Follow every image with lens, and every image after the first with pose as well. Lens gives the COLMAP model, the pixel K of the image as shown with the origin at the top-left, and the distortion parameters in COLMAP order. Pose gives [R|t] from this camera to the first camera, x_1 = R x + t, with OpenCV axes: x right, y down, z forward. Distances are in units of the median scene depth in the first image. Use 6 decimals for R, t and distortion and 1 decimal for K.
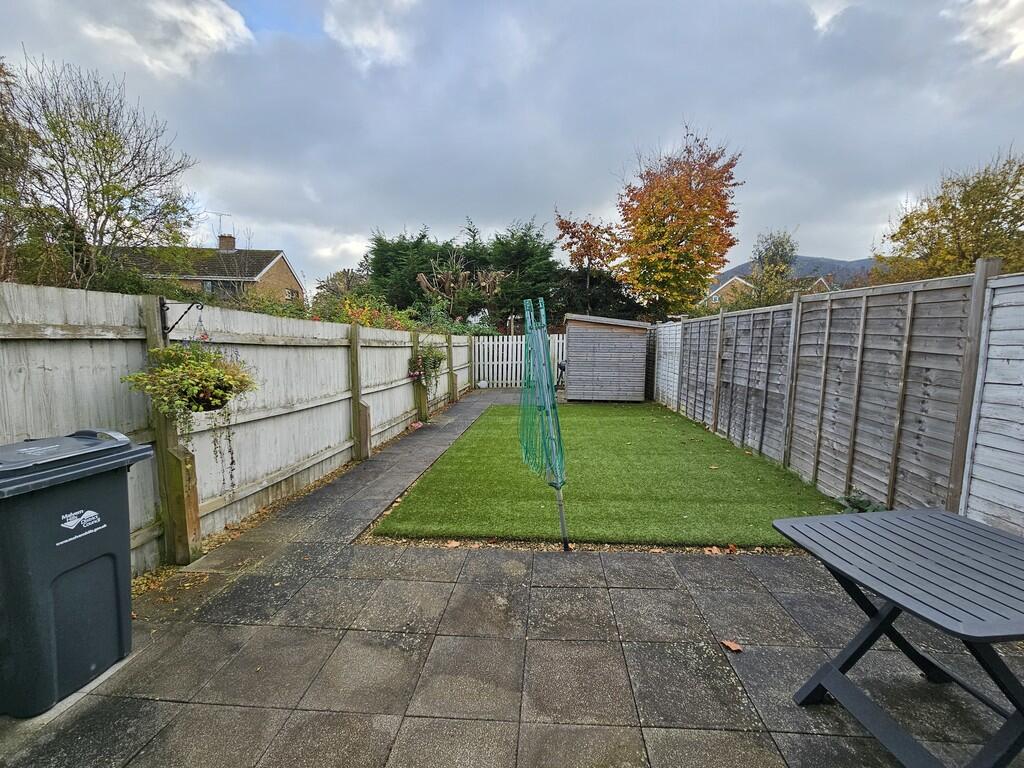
lens RADIAL K [[419.6, 0, 512.0], [0, 419.6, 384.0], [0, 0, 1]] dist [-0.002955, -0.000359]
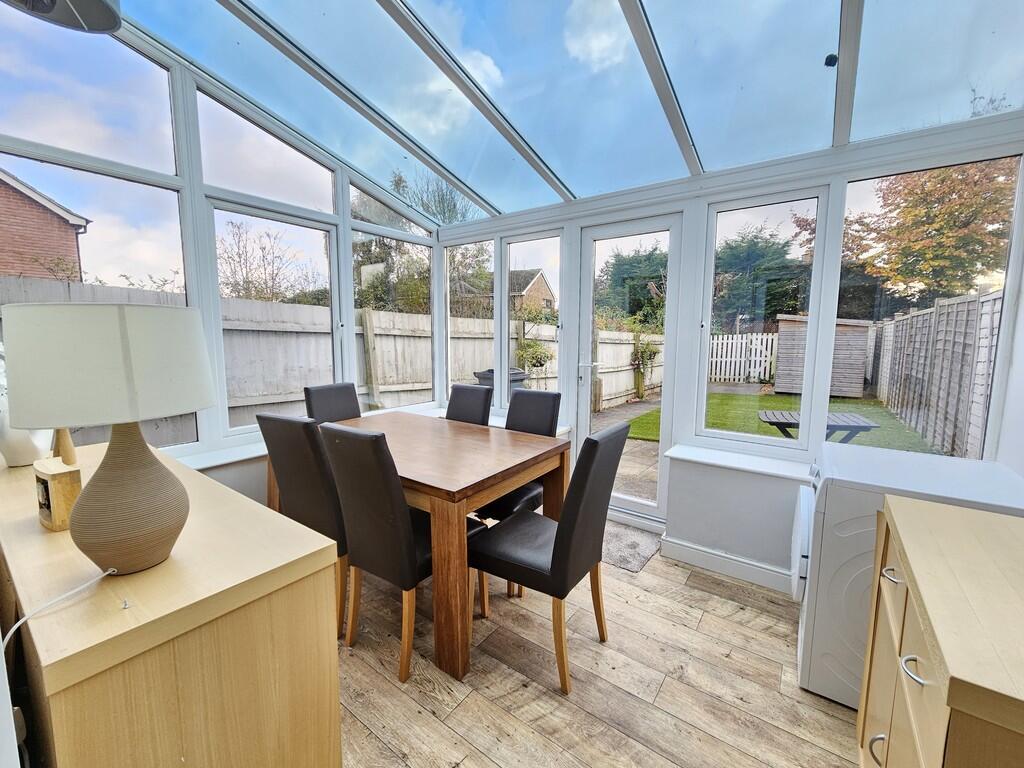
lens RADIAL K [[419.6, 0, 512.0], [0, 419.6, 384.0], [0, 0, 1]] dist [-0.002955, -0.000359]
pose [[0.855058, 0.049498, -0.516165, 0.071312], [-0.049541, 0.998678, 0.013702, 0.023590], [0.516161, 0.013855, 0.856379, -0.203294]]
